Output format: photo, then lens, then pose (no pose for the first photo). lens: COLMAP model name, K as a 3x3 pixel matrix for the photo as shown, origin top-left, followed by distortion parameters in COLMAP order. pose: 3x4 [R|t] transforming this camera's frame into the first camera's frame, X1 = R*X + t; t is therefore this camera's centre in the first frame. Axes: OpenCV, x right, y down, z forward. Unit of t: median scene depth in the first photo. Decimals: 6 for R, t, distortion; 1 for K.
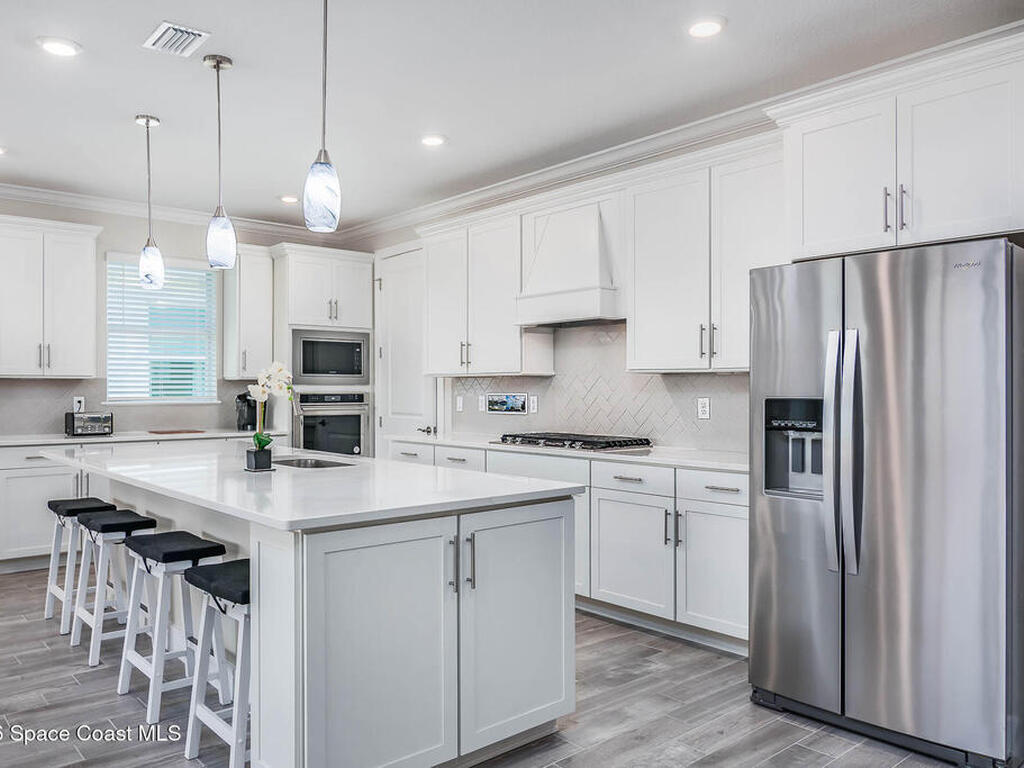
lens RADIAL K [[780.5, 0, 501.6], [0, 780.5, 387.2], [0, 0, 1]] dist [-0.031835, -0.000181]
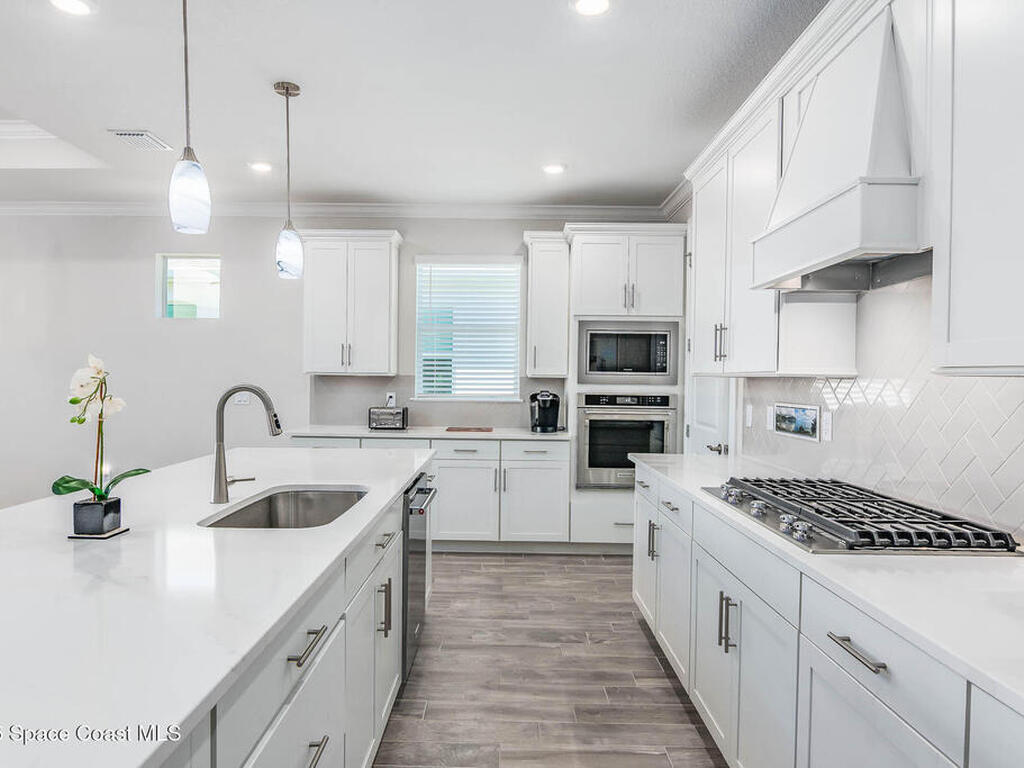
lens RADIAL K [[644.2, 0, 493.2], [0, 644.2, 382.1], [0, 0, 1]] dist [0.021069, 0.002091]
pose [[0.743032, 0.013584, -0.669118, 0.148907], [-0.012308, 0.999902, 0.006632, -0.008776], [0.669142, 0.003308, 0.743127, 0.393282]]
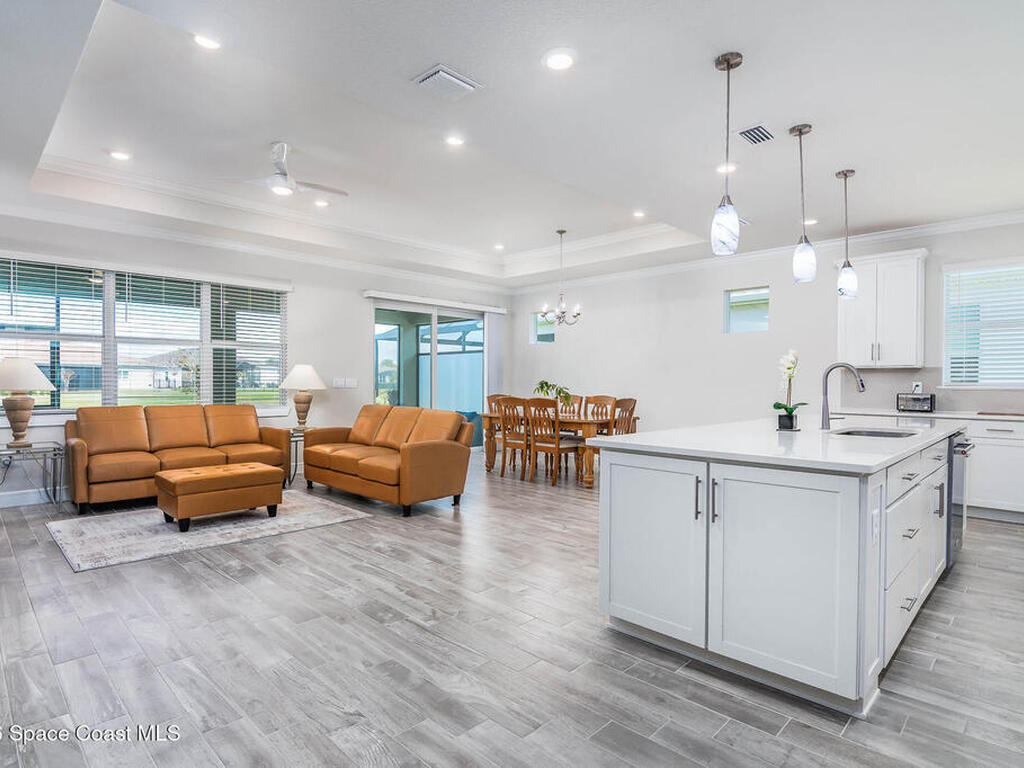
lens RADIAL K [[560.8, 0, 503.1], [0, 560.8, 389.3], [0, 0, 1]] dist [-0.007685, -0.003532]
pose [[0.076148, 0.020400, -0.996888, 0.311002], [-0.005113, 0.999786, 0.020069, 0.009079], [0.997083, 0.003569, 0.076236, 0.214549]]
